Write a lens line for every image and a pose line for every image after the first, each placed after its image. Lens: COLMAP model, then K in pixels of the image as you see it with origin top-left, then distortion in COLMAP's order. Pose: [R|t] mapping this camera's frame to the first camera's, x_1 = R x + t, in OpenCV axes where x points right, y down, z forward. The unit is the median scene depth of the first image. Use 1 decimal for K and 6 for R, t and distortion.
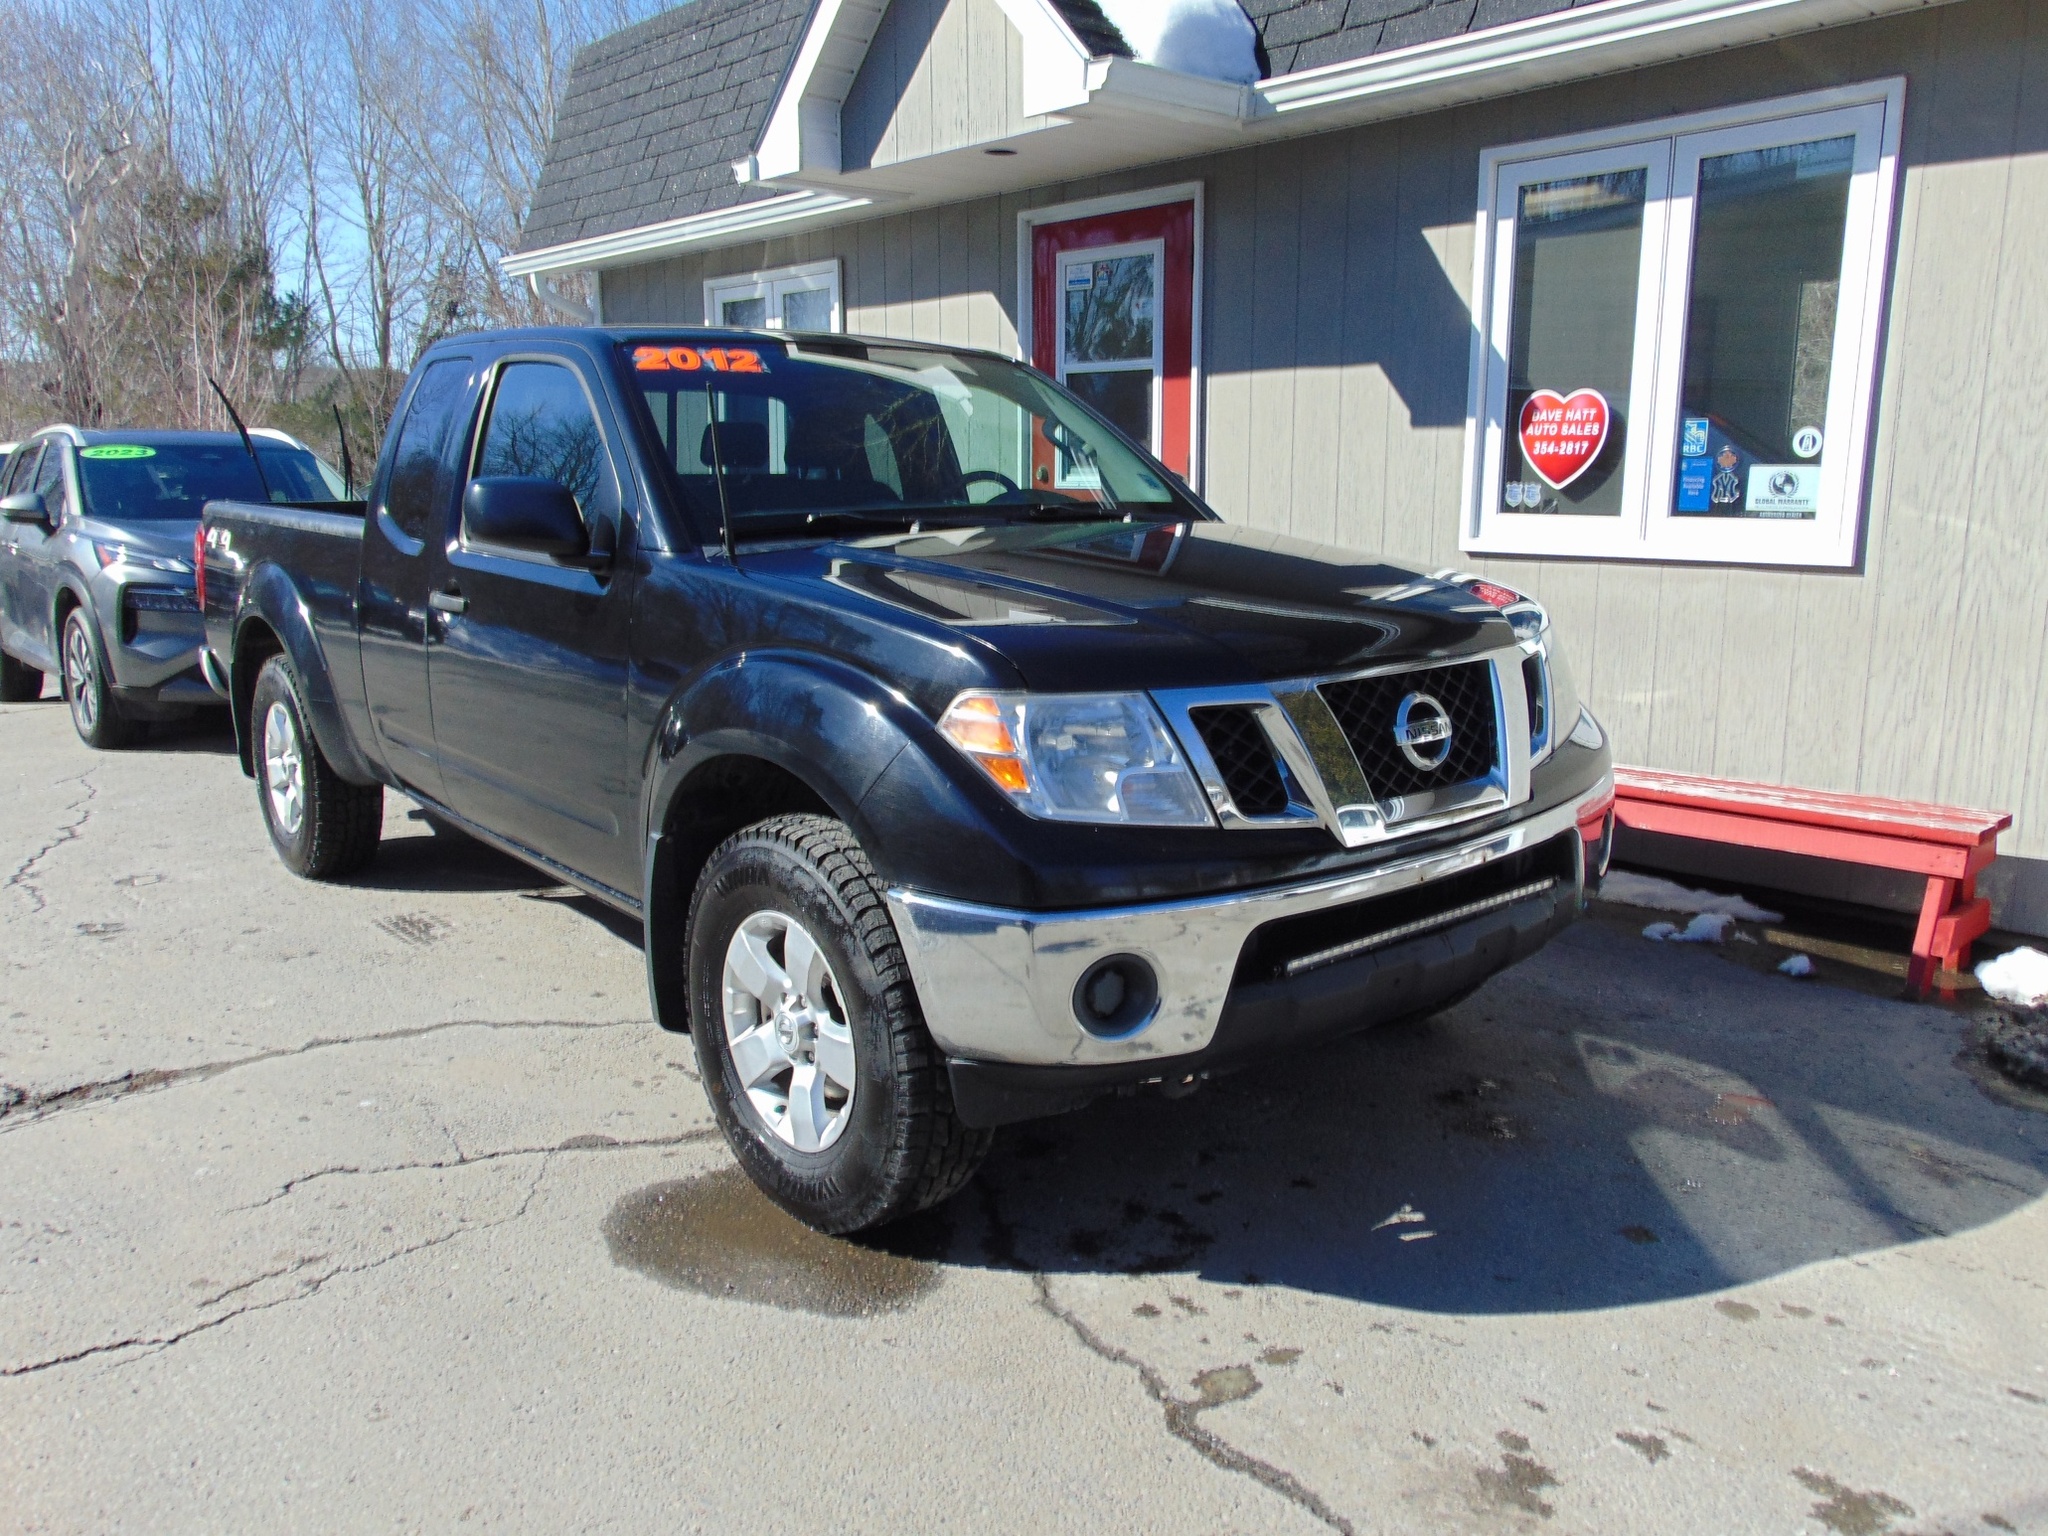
lens RADIAL K [[1542.1, 0, 1034.3], [0, 1542.1, 755.9], [0, 0, 1]] dist [-0.043015, 0.092210]
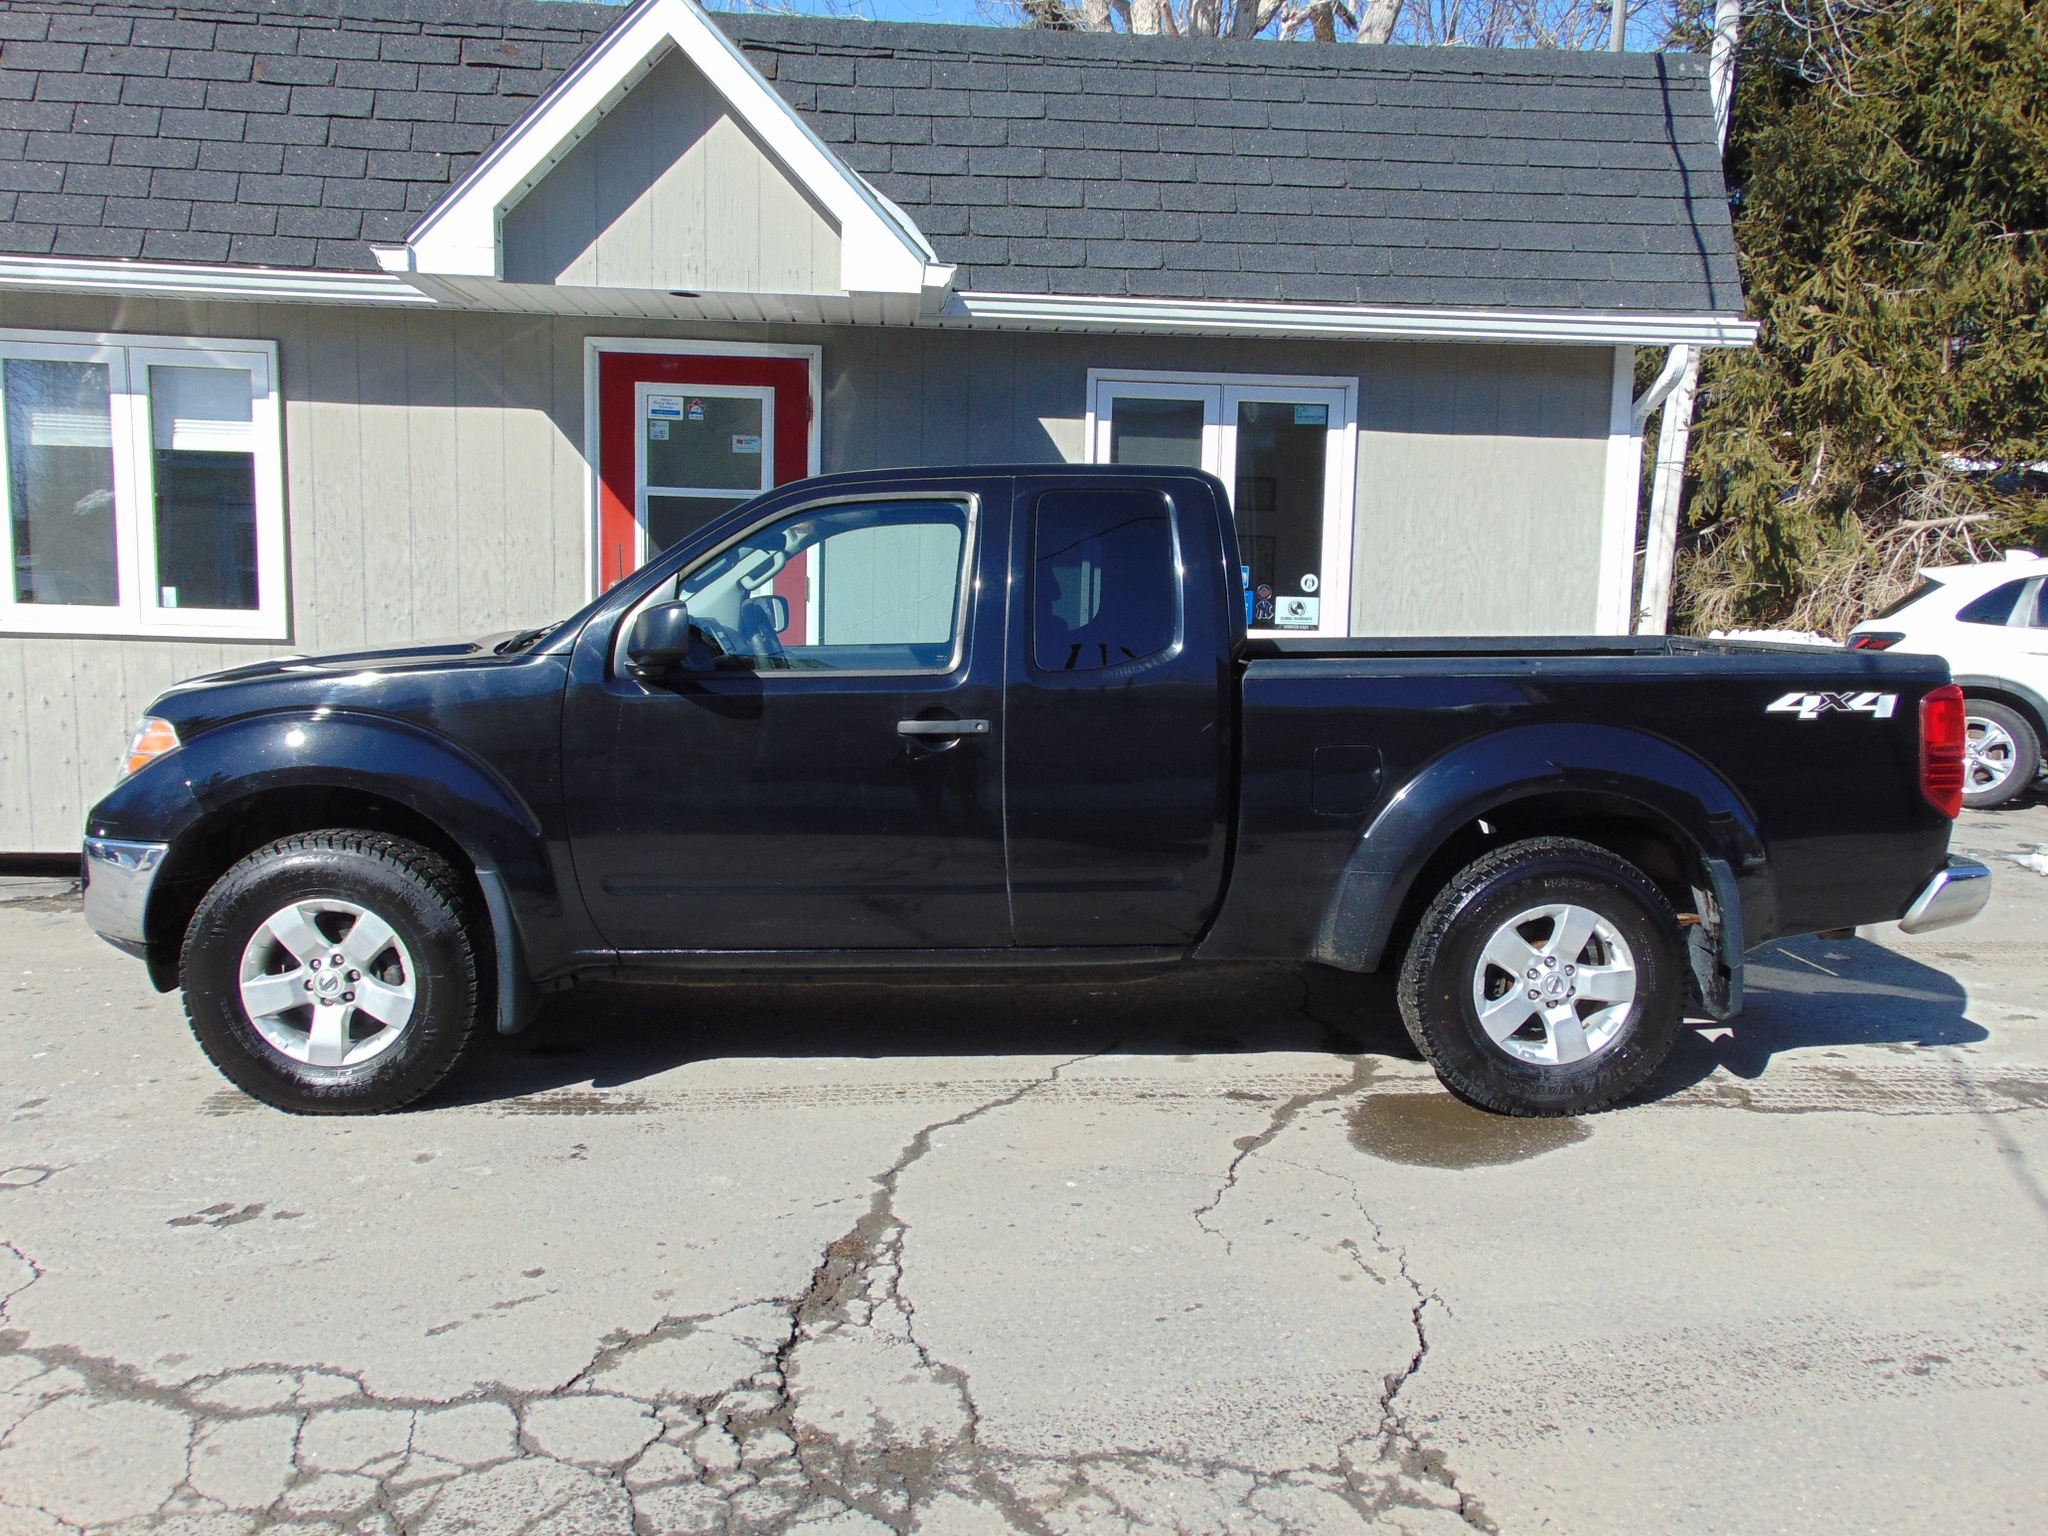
lens RADIAL K [[1537.3, 0, 1024.0], [0, 1537.3, 768.0], [0, 0, 1]] dist [-0.006652, 0.001661]
pose [[0.618702, -0.084454, 0.781073, -0.926336], [0.122703, 0.992392, 0.010107, -0.060443], [-0.775985, 0.089587, 0.624357, 0.223067]]
